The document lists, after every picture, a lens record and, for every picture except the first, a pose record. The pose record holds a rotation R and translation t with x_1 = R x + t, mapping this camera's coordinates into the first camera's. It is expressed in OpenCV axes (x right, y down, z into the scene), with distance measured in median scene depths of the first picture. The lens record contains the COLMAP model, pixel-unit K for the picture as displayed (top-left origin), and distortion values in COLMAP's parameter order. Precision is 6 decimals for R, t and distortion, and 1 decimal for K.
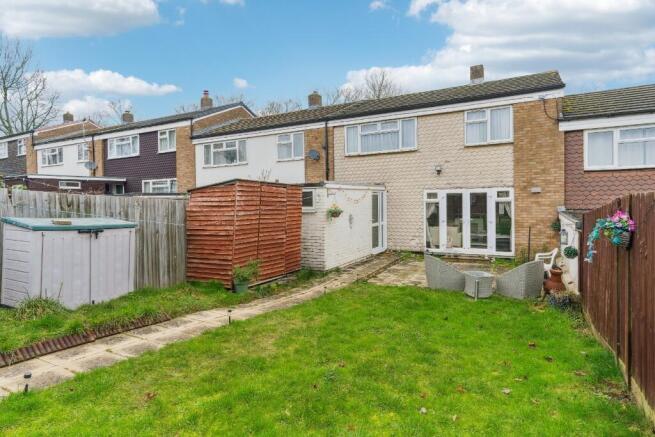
lens RADIAL K [[383.4, 0, 328.1], [0, 383.4, 207.9], [0, 0, 1]] dist [0.000731, 0.000888]
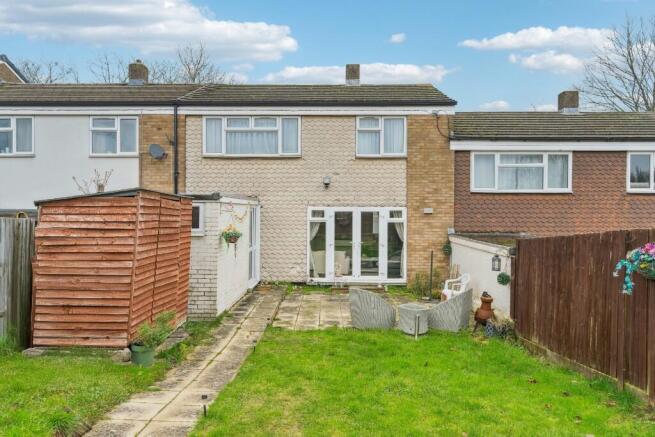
lens RADIAL K [[480.2, 0, 327.5], [0, 480.2, 218.5], [0, 0, 1]] dist [-0.003720, 0.001382]
pose [[0.878074, 0.015128, 0.478286, -0.222340], [-0.012060, 0.999882, -0.009485, -0.013186], [-0.478373, 0.002560, 0.878153, 0.089451]]
